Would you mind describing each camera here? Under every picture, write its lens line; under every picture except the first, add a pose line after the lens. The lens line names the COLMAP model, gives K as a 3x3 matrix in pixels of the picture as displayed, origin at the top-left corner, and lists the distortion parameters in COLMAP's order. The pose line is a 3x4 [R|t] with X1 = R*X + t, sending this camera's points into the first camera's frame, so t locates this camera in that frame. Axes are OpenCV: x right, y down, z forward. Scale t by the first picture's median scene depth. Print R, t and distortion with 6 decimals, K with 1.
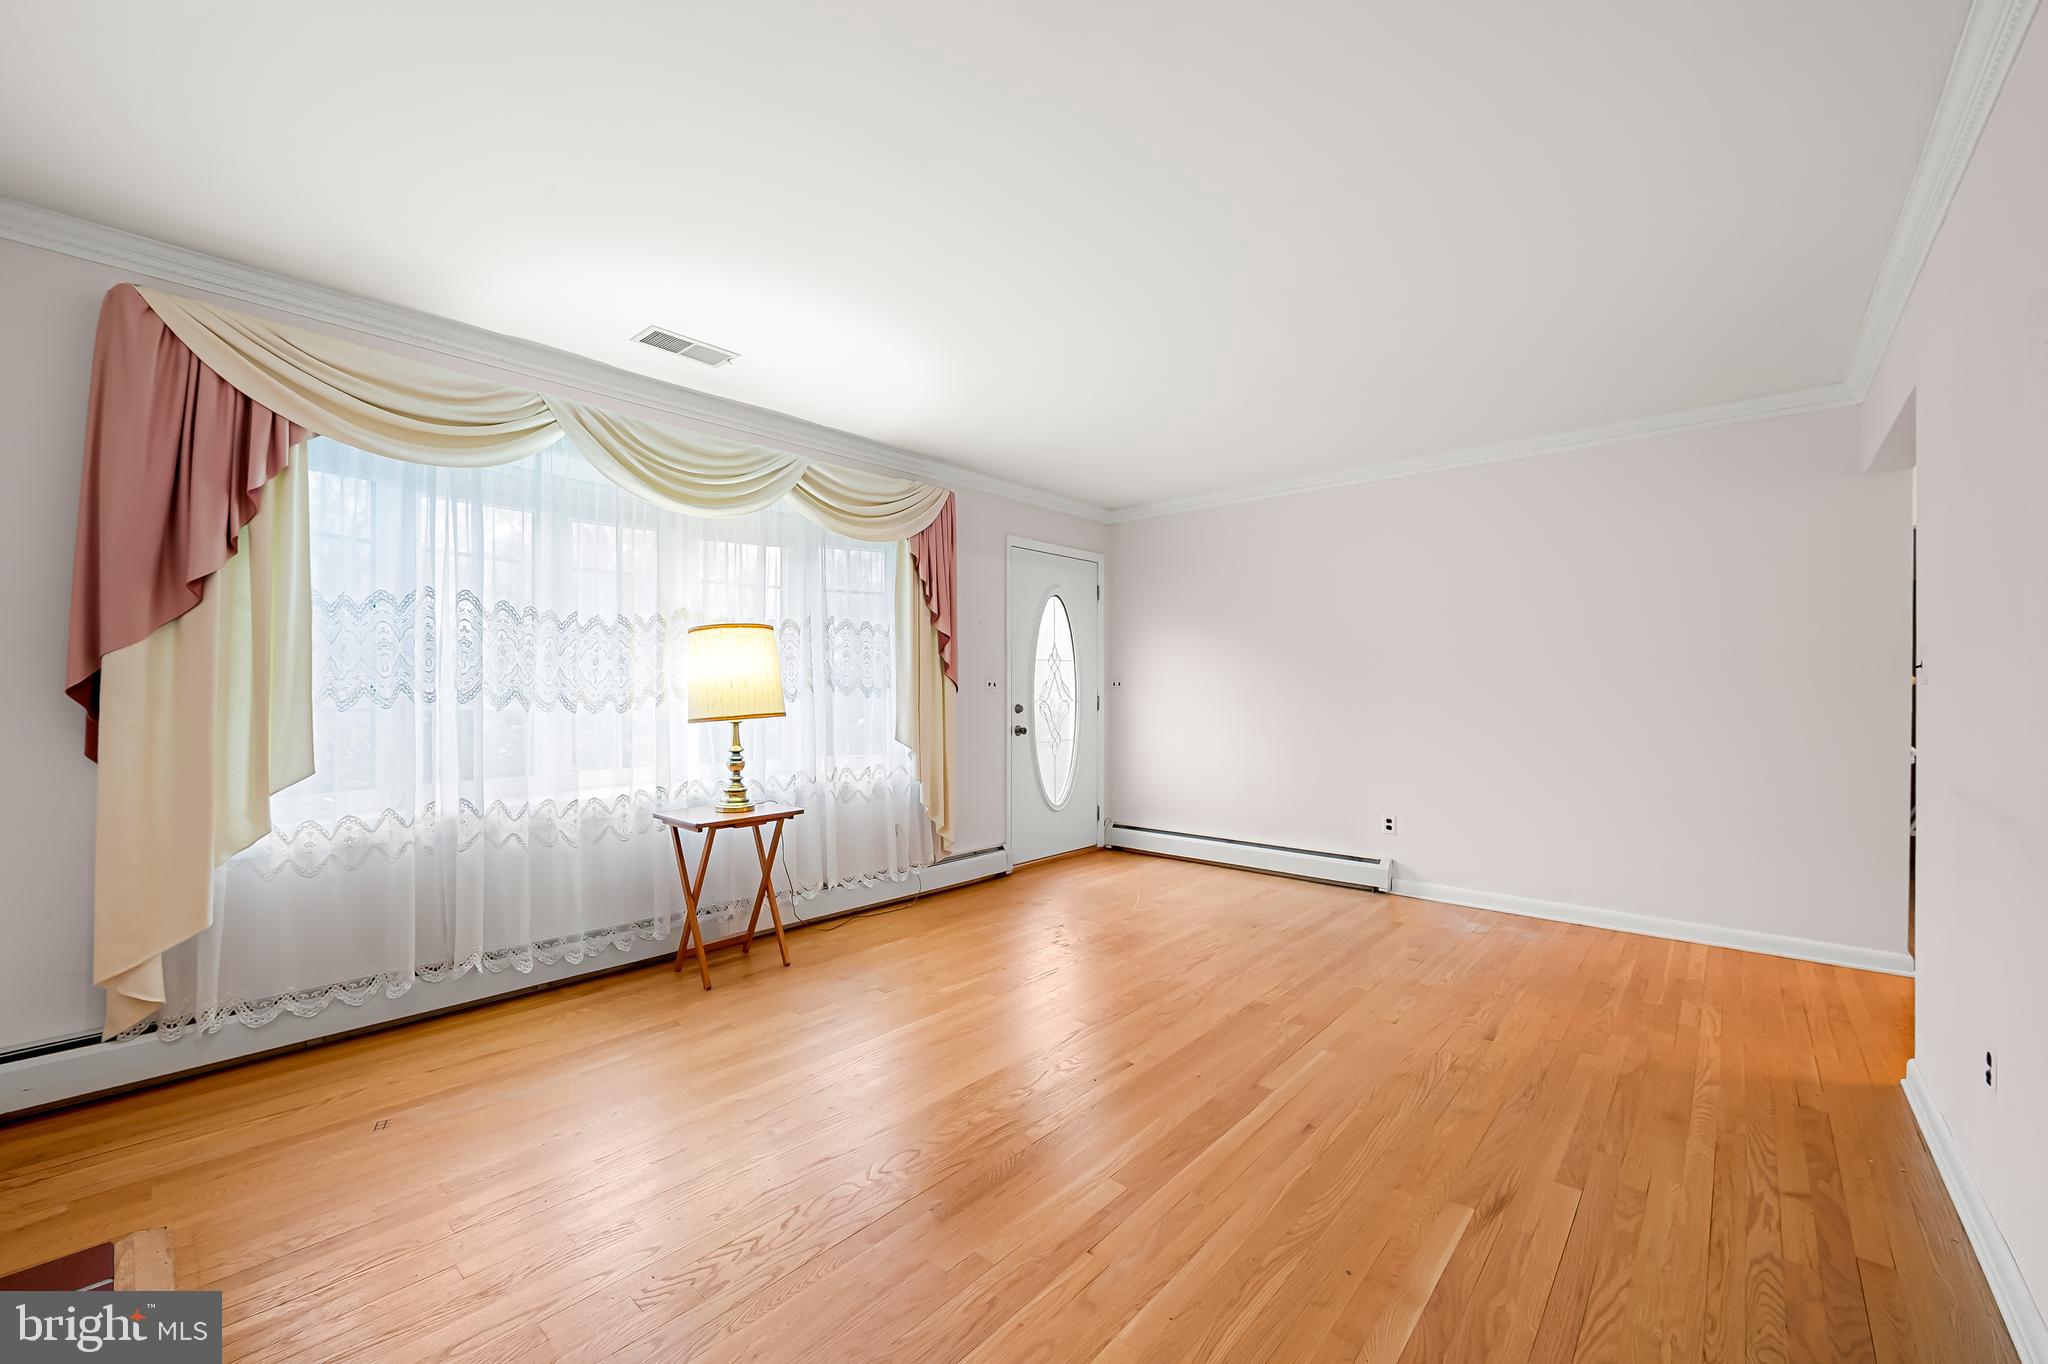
lens RADIAL K [[823.5, 0, 1020.5], [0, 823.5, 685.3], [0, 0, 1]] dist [-0.002418, -0.000380]
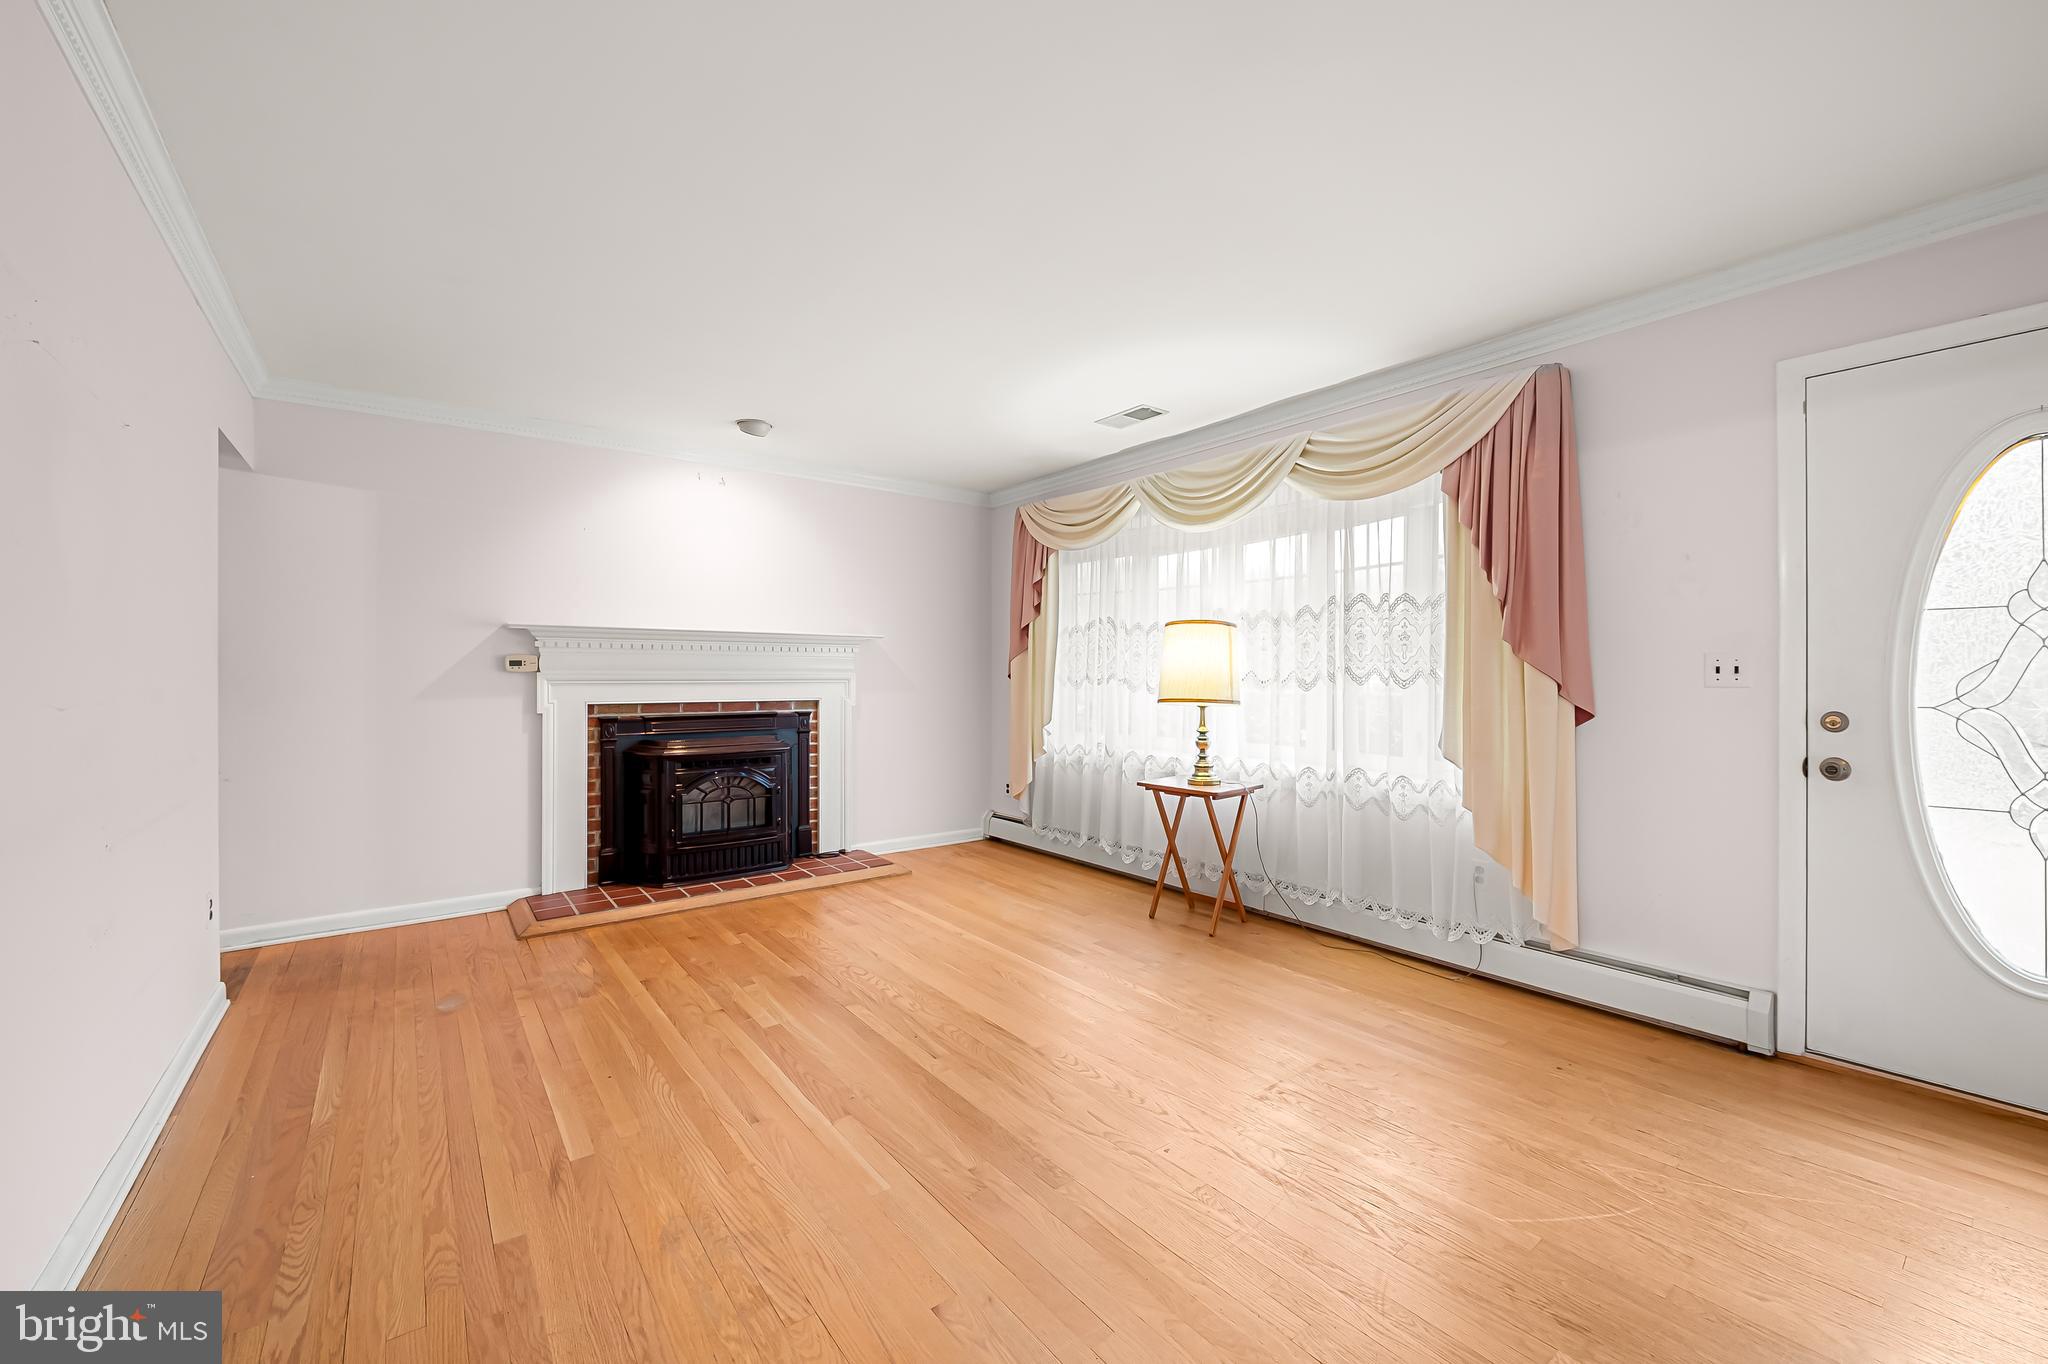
lens RADIAL K [[823.5, 0, 1032.1], [0, 823.5, 676.3], [0, 0, 1]] dist [-0.002418, -0.000380]
pose [[-0.198445, -0.001335, -0.980111, 0.820232], [0.002151, 0.999996, -0.001798, 0.004797], [0.980110, -0.002465, -0.198441, 0.996803]]
